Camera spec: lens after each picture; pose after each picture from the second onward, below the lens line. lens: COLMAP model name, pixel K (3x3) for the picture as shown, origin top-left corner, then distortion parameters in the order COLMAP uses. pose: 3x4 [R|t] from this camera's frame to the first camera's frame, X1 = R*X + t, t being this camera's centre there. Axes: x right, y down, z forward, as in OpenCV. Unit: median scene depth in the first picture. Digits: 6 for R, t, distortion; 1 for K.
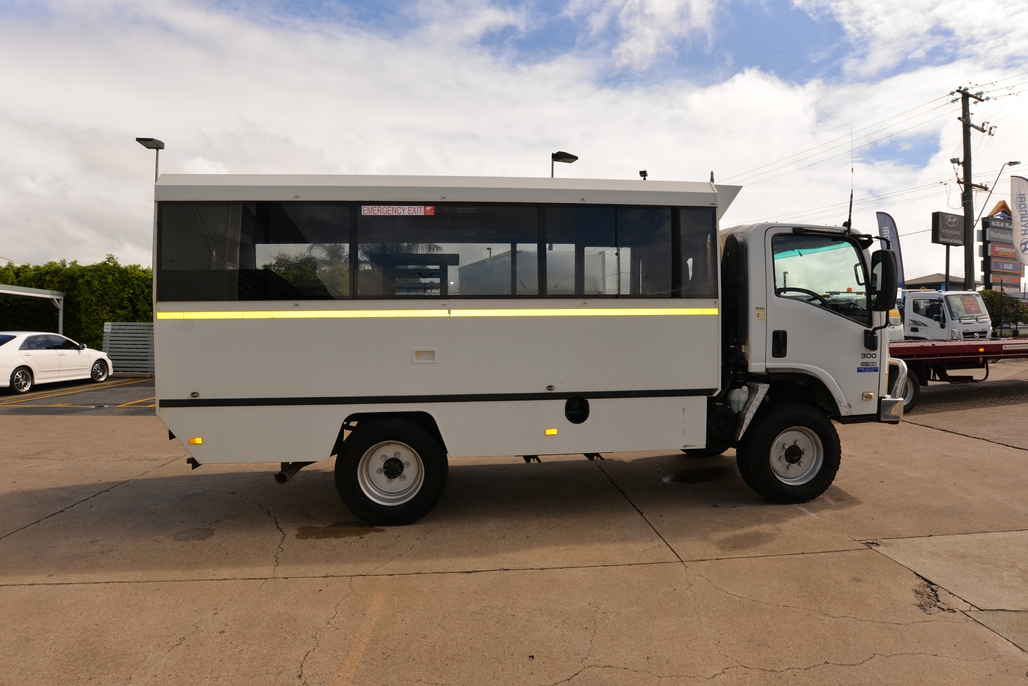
lens RADIAL K [[577.5, 0, 522.0], [0, 577.5, 346.5], [0, 0, 1]] dist [-0.057699, 0.015436]
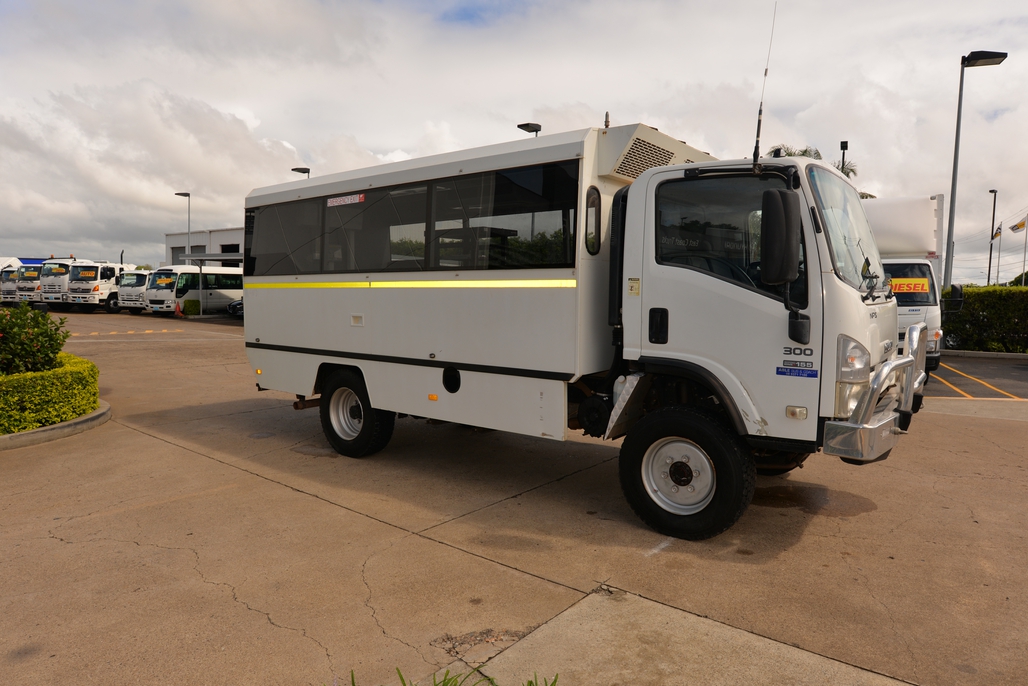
lens RADIAL K [[636.5, 0, 519.0], [0, 636.5, 346.4], [0, 0, 1]] dist [-0.063371, 0.023380]
pose [[0.720679, 0.071602, -0.689562, 0.962530], [-0.037395, 0.997219, 0.064466, -0.026548], [0.692260, -0.020673, 0.721352, 0.272543]]
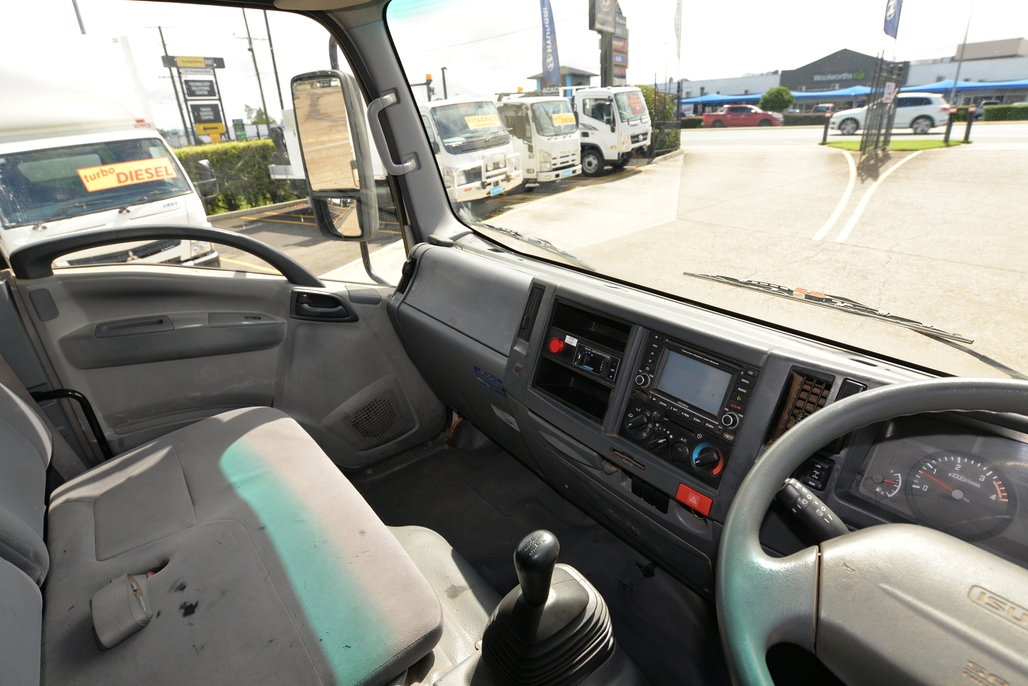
lens RADIAL K [[514.1, 0, 519.5], [0, 514.1, 343.5], [0, 0, 1]] dist [-0.062354, 0.012702]
pose [[0.841983, -0.263802, 0.470610, 0.506583], [0.074696, 0.920901, 0.382573, -0.158257], [-0.534308, -0.286967, 0.795088, 1.174606]]
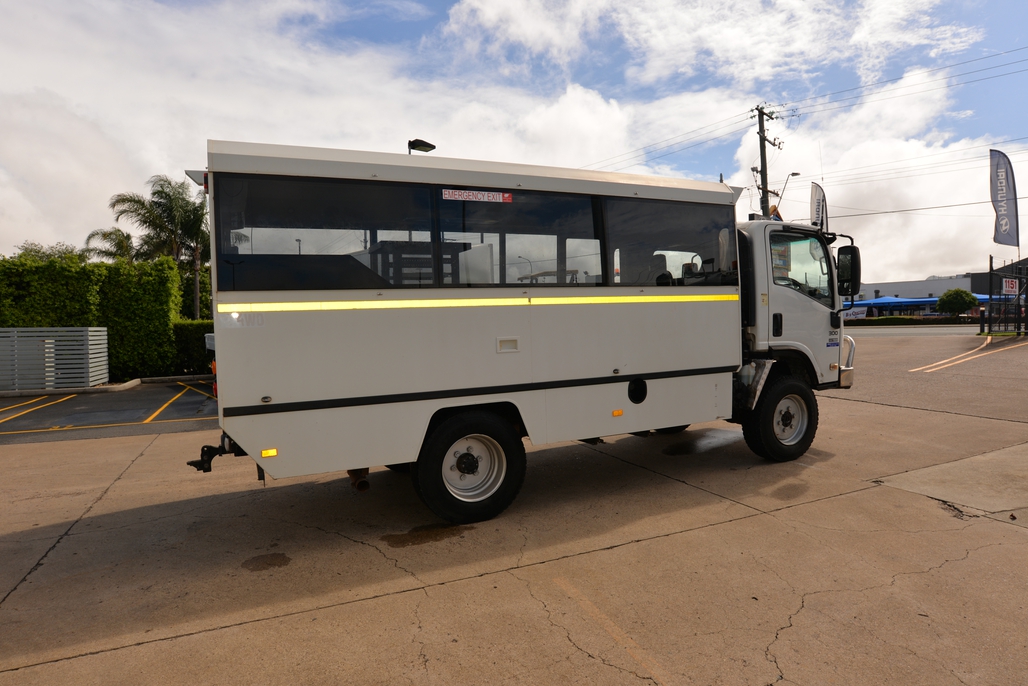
lens RADIAL K [[599.1, 0, 523.5], [0, 599.1, 346.5], [0, 0, 1]] dist [-0.052867, 0.008094]
pose [[0.945437, -0.037090, 0.323687, -0.462505], [0.035647, 0.999310, 0.010389, 0.008813], [-0.323850, 0.001716, 0.946107, 0.021216]]
